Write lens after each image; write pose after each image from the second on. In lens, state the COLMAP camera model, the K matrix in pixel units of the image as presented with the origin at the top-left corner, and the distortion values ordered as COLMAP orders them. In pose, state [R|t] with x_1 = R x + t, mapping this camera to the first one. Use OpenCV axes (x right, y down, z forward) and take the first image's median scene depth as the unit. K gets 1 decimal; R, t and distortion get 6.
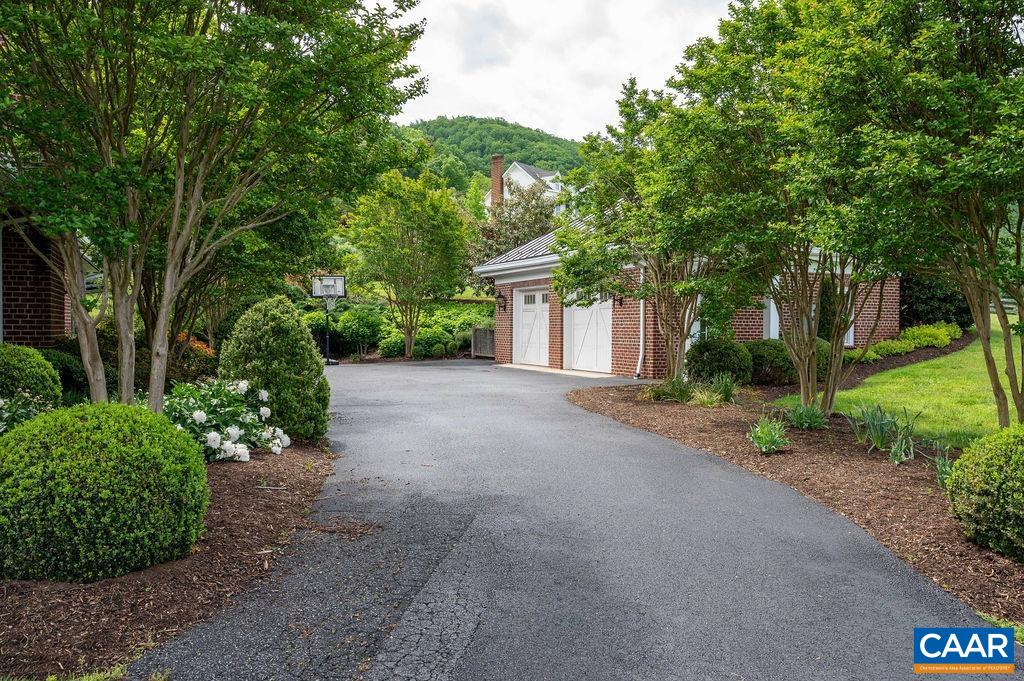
lens RADIAL K [[770.1, 0, 511.7], [0, 770.1, 337.0], [0, 0, 1]] dist [-0.001841, -0.000034]
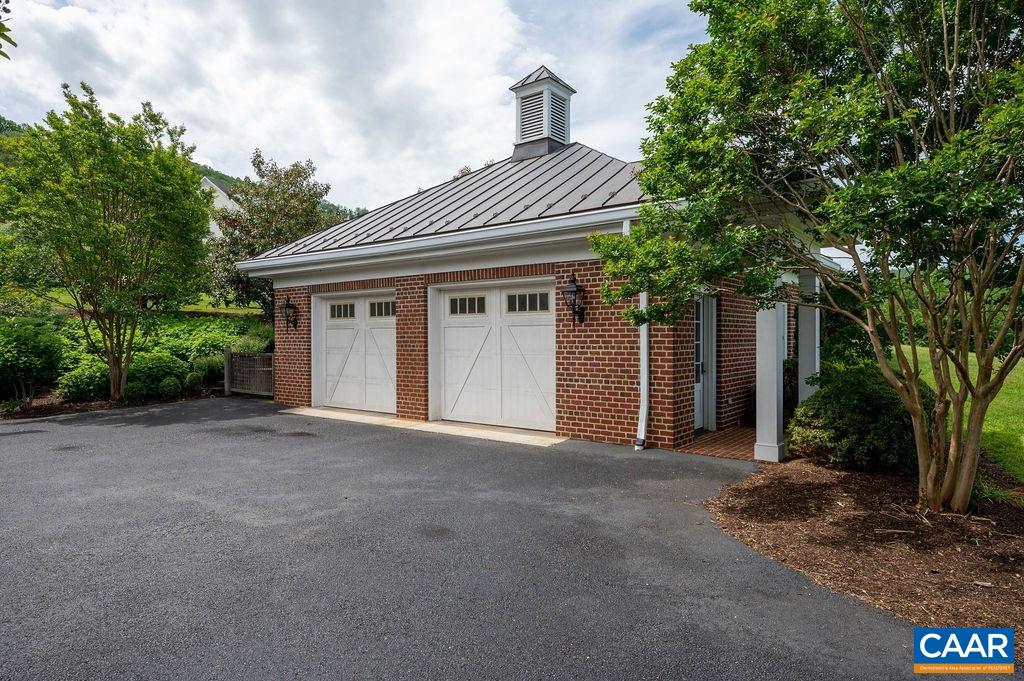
lens RADIAL K [[610.3, 0, 512.6], [0, 610.3, 343.9], [0, 0, 1]] dist [0.003261, 0.000138]
pose [[0.881283, -0.012258, 0.472429, -0.083113], [0.013832, 0.999904, 0.000142, -0.015574], [-0.472386, 0.006409, 0.881369, 0.395167]]
